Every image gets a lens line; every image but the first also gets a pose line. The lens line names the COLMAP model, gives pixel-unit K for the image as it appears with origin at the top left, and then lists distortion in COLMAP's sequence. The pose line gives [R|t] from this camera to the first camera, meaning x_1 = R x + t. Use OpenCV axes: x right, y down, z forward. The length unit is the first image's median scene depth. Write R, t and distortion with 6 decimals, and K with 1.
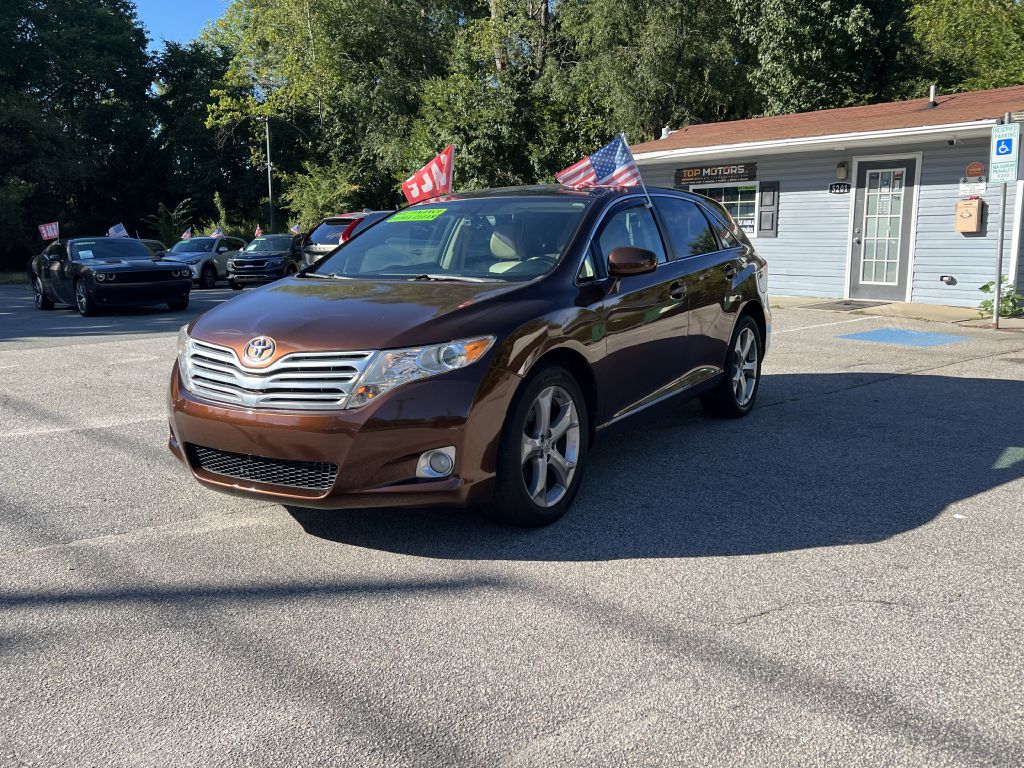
lens RADIAL K [[912.7, 0, 507.6], [0, 912.7, 386.4], [0, 0, 1]] dist [0.036334, -0.027023]
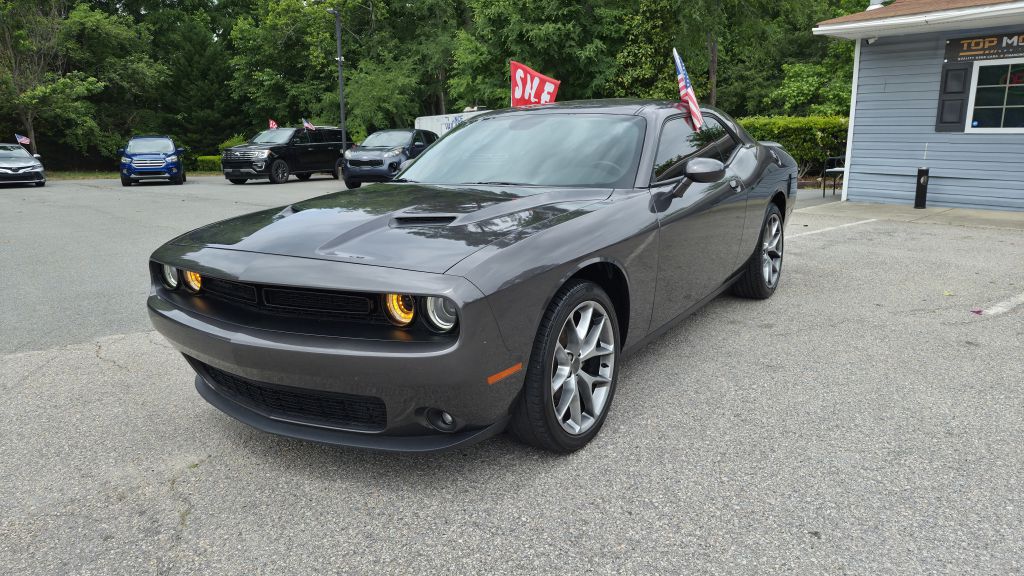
lens RADIAL K [[711.9, 0, 517.4], [0, 711.9, 285.3], [0, 0, 1]] dist [0.051036, -0.041239]
pose [[0.999602, -0.004081, 0.027912, -0.212227], [0.002772, 0.998903, 0.046756, -0.081778], [-0.028072, -0.046660, 0.998516, 0.502975]]
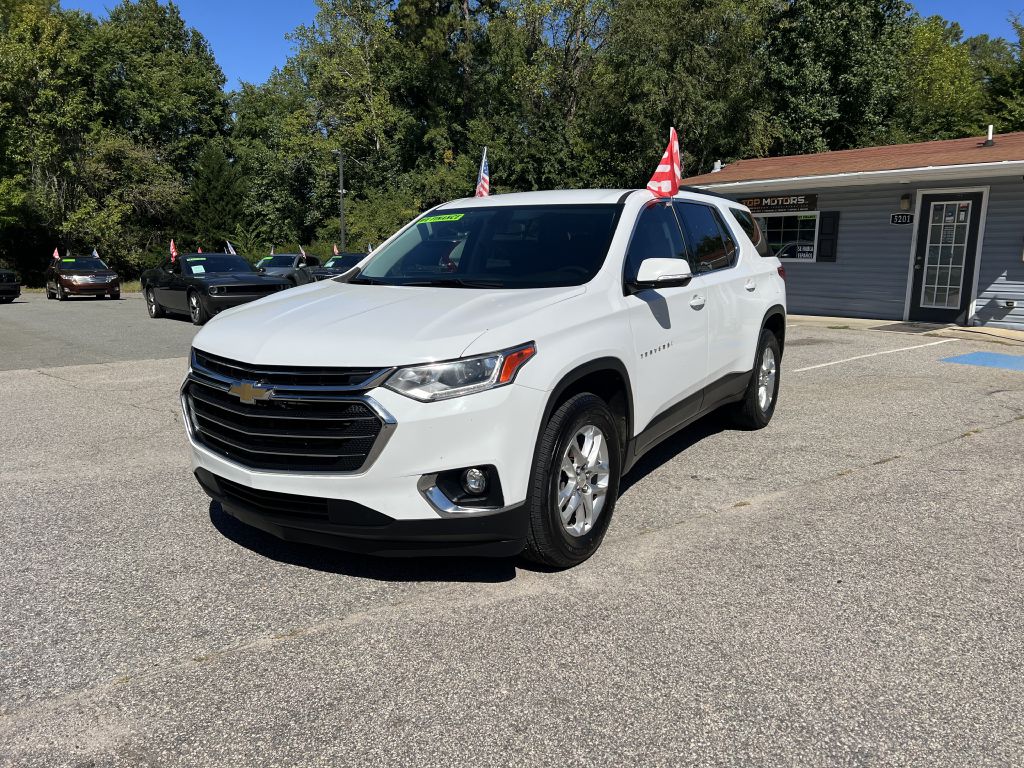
lens RADIAL K [[772.4, 0, 510.5], [0, 772.4, 385.1], [0, 0, 1]] dist [0.041735, -0.039299]
pose [[0.999866, 0.015356, -0.005614, -0.092340], [-0.015340, 0.999878, 0.002875, -0.015187], [0.005657, -0.002789, 0.999980, 0.078409]]
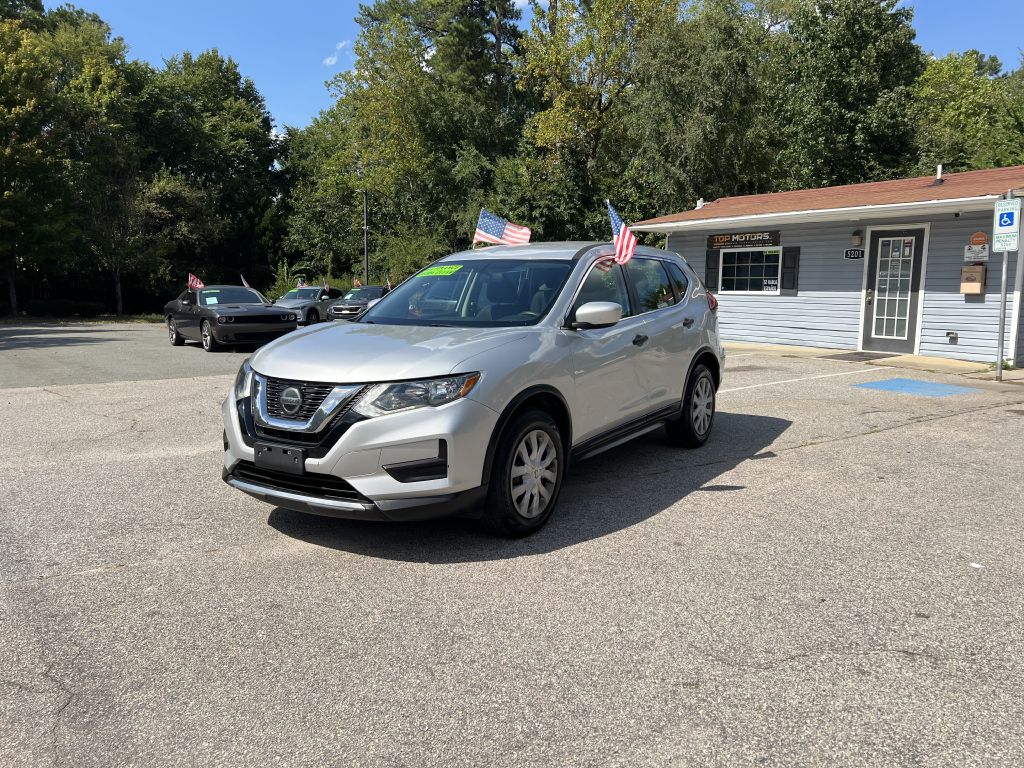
lens RADIAL K [[772.4, 0, 508.6], [0, 772.4, 380.7], [0, 0, 1]] dist [0.041735, -0.039299]
pose [[0.997456, 0.022667, -0.067591, 0.002318], [-0.025624, 0.998737, -0.043211, -0.005620], [0.066526, 0.044833, 0.996777, 0.015967]]
